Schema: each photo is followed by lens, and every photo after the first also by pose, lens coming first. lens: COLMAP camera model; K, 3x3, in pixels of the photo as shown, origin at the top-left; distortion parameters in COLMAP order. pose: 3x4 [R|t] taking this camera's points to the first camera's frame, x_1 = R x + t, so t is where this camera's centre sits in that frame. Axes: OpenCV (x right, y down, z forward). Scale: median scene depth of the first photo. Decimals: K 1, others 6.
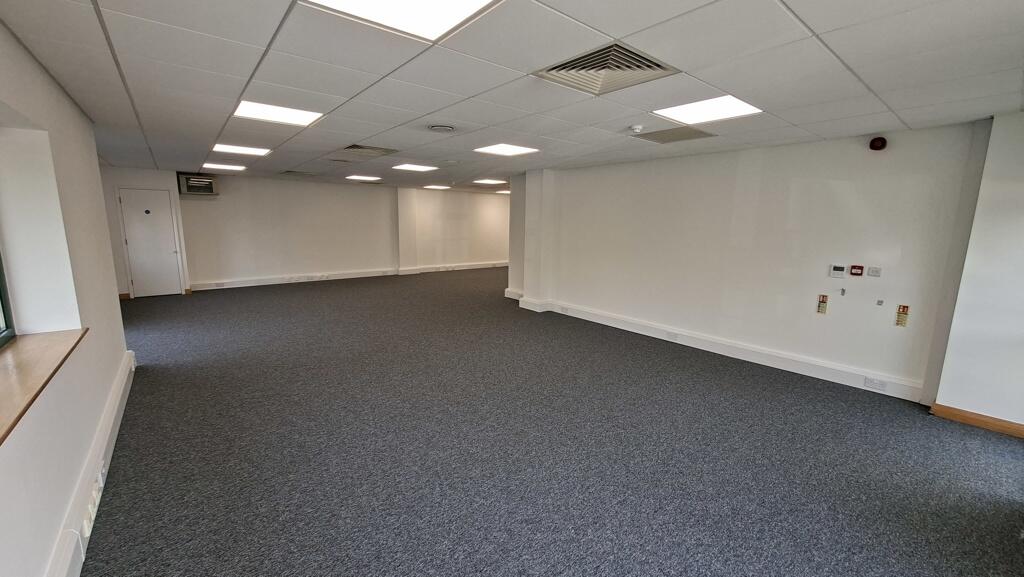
lens RADIAL K [[407.9, 0, 509.1], [0, 407.9, 289.3], [0, 0, 1]] dist [-0.011231, 0.000389]
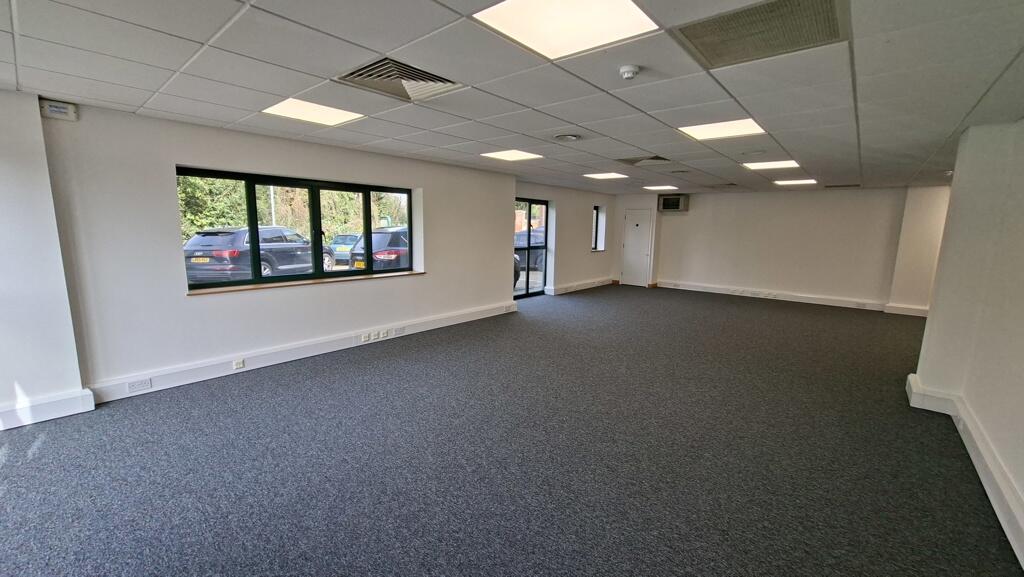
lens RADIAL K [[407.9, 0, 509.1], [0, 407.9, 289.3], [0, 0, 1]] dist [-0.011231, 0.000389]
pose [[0.171172, 0.139114, -0.975370, 0.403233], [-0.181682, 0.977461, 0.107528, -0.043969], [0.968345, 0.158801, 0.192589, 0.330602]]
